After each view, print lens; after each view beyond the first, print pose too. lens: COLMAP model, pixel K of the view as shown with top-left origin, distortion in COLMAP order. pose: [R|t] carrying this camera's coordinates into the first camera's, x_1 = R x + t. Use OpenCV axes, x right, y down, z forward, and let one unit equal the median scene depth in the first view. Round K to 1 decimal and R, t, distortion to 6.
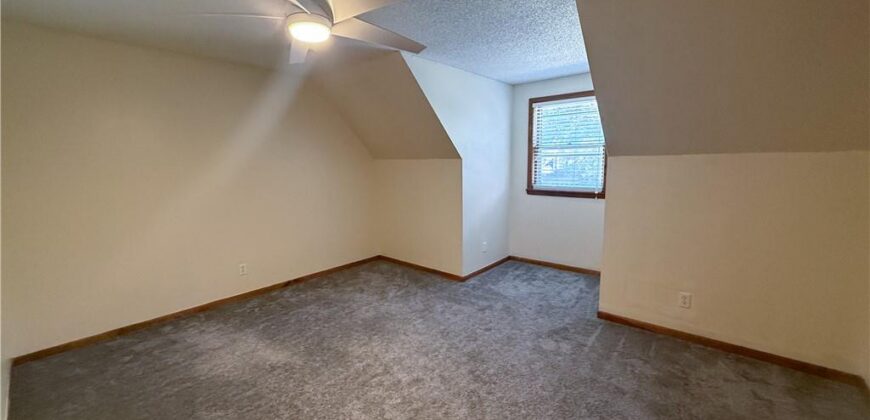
lens RADIAL K [[344.5, 0, 433.9], [0, 344.5, 211.9], [0, 0, 1]] dist [0.002714, -0.000512]
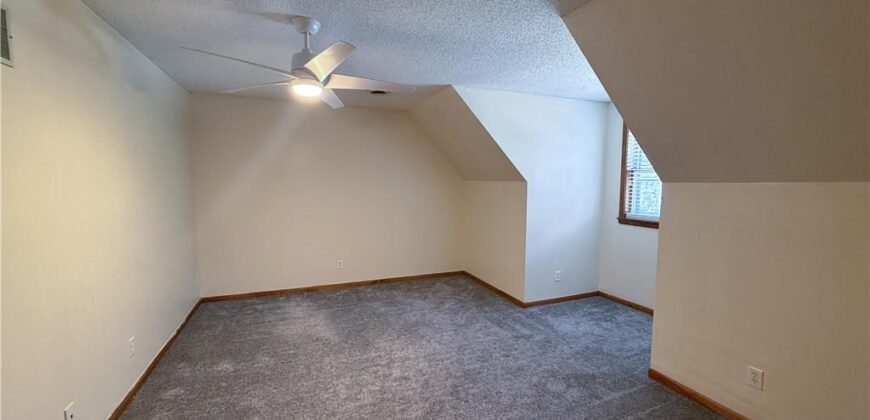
lens RADIAL K [[344.5, 0, 434.8], [0, 344.5, 211.5], [0, 0, 1]] dist [0.002714, -0.000512]
pose [[0.890236, 0.058127, -0.451776, 0.315416], [-0.085753, 0.995477, -0.040898, -0.006450], [0.447355, 0.075150, 0.891193, 0.007267]]
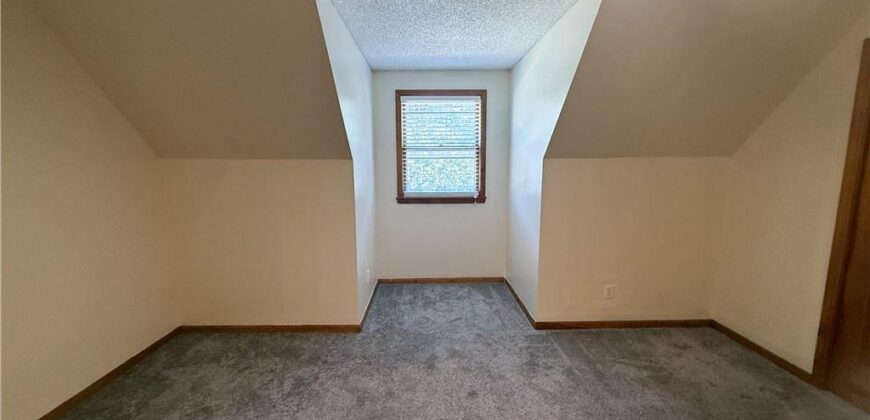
lens RADIAL K [[344.5, 0, 432.9], [0, 344.5, 212.2], [0, 0, 1]] dist [0.002714, -0.000512]
pose [[0.750250, -0.084502, 0.655732, -0.279338], [0.093283, 0.995406, 0.021546, -0.051070], [-0.654540, 0.045003, 0.754687, 0.389640]]
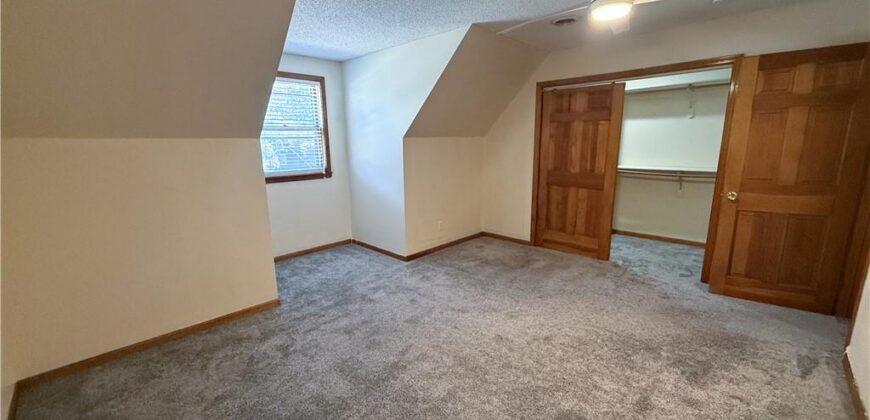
lens RADIAL K [[344.5, 0, 430.5], [0, 344.5, 210.8], [0, 0, 1]] dist [0.002714, -0.000512]
pose [[0.073339, -0.184240, 0.980141, -0.655218], [0.162775, 0.971821, 0.170496, -0.077776], [-0.983934, 0.147038, 0.101262, 0.637316]]
